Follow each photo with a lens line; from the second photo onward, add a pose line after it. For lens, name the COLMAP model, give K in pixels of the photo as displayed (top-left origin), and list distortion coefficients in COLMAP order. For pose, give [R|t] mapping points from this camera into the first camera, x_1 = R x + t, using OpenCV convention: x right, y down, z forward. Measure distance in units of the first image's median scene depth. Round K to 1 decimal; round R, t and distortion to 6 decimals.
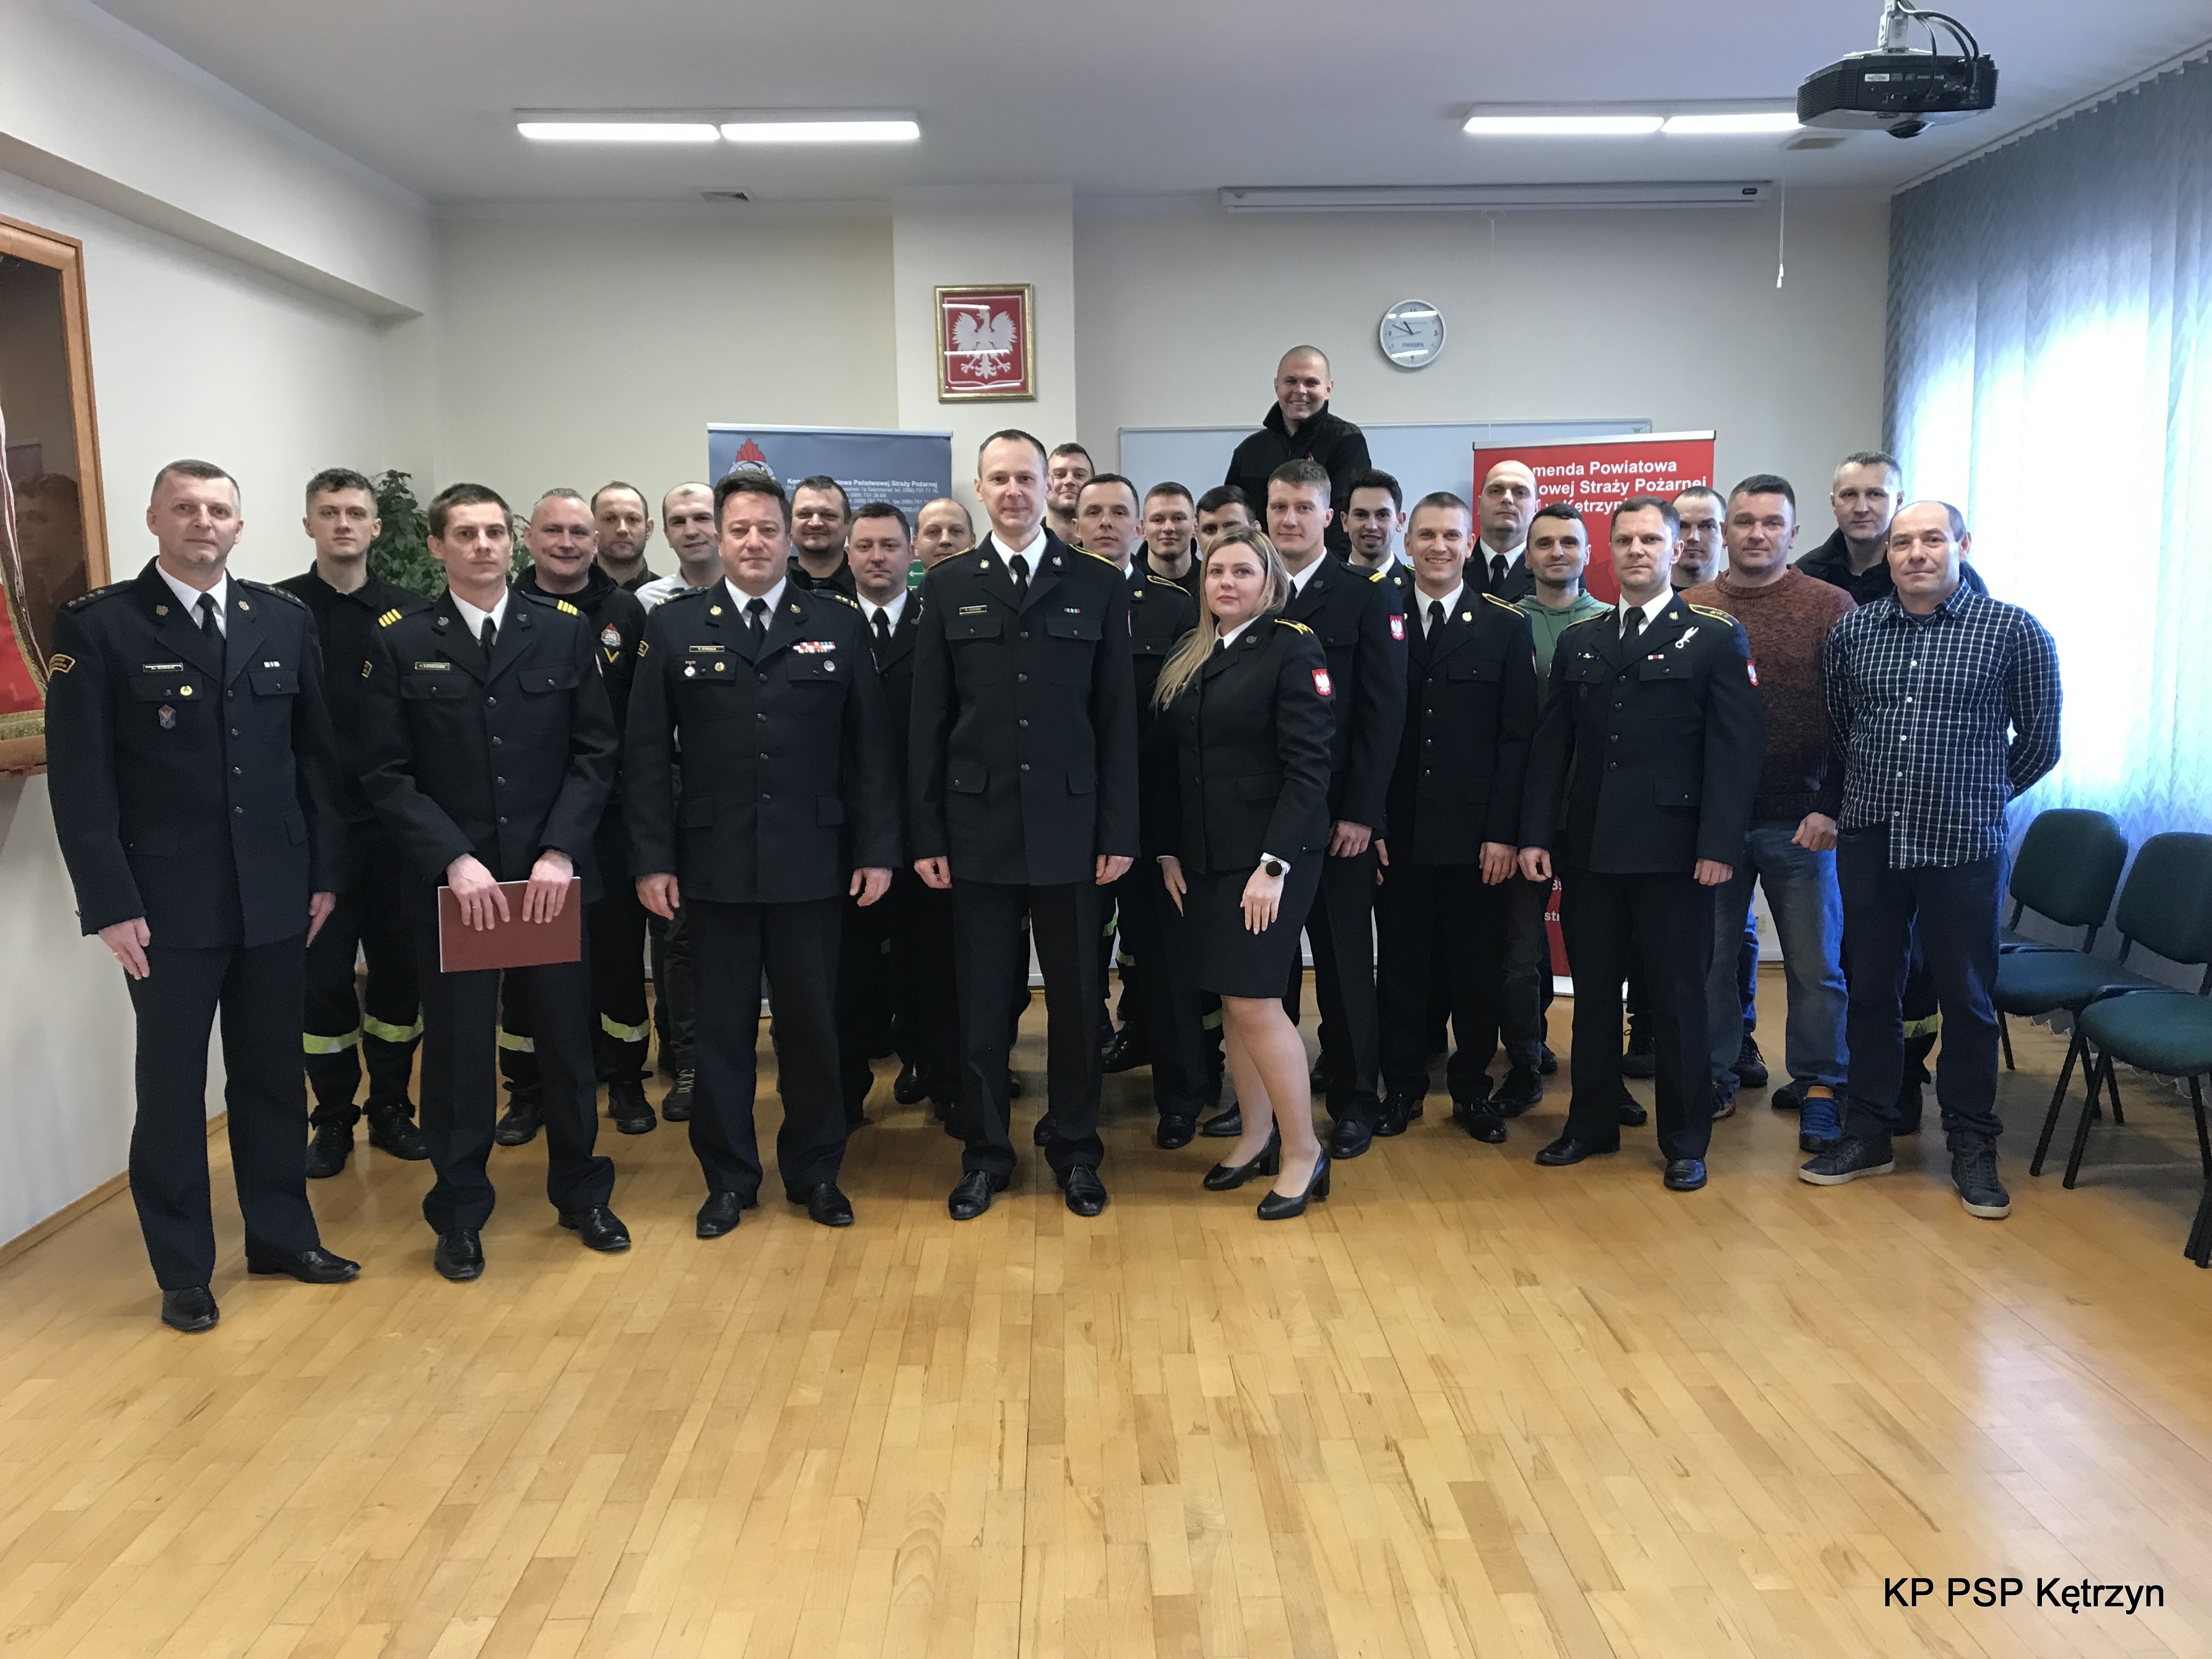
lens RADIAL K [[1732.3, 0, 1183.5], [0, 1732.3, 809.0], [0, 0, 1]] dist [0.027629, -0.045818]
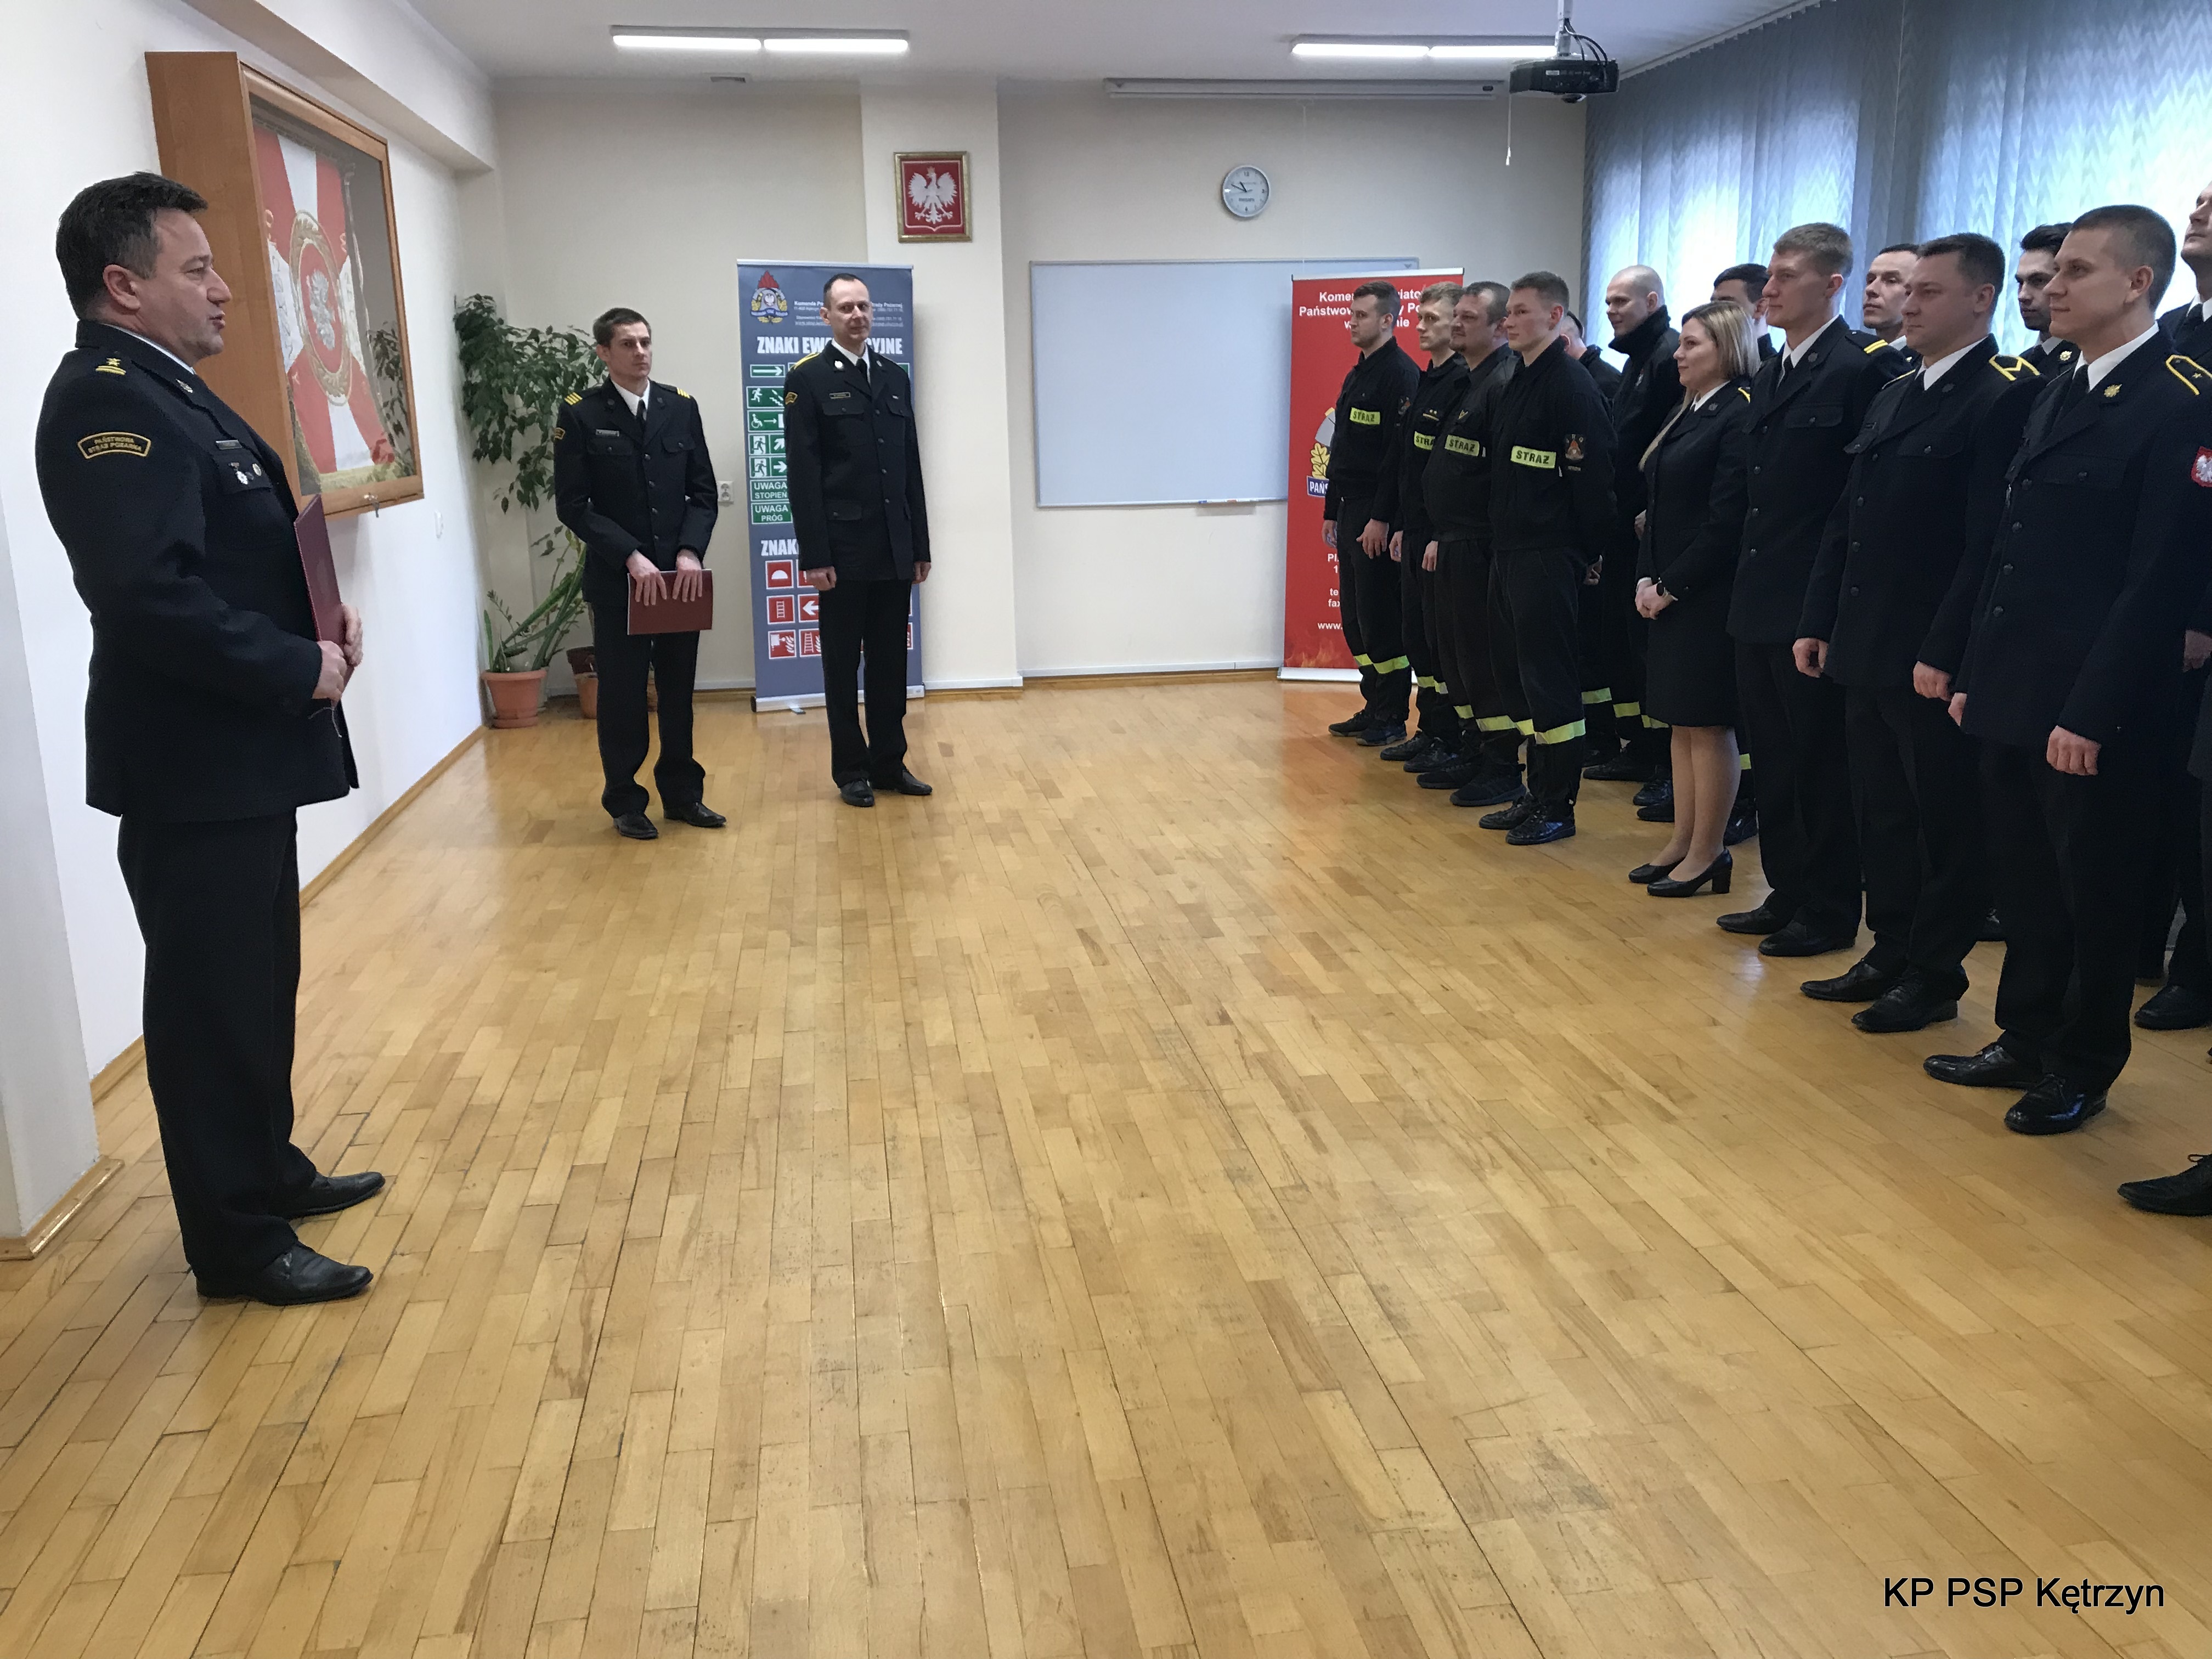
lens RADIAL K [[1732.3, 0, 1166.6], [0, 1732.3, 814.1], [0, 0, 1]] dist [0.027629, -0.045818]
pose [[0.991875, -0.032755, 0.122924, -0.137714], [0.019281, 0.993828, 0.109242, 0.072770], [-0.125744, -0.105984, 0.986385, -0.466017]]
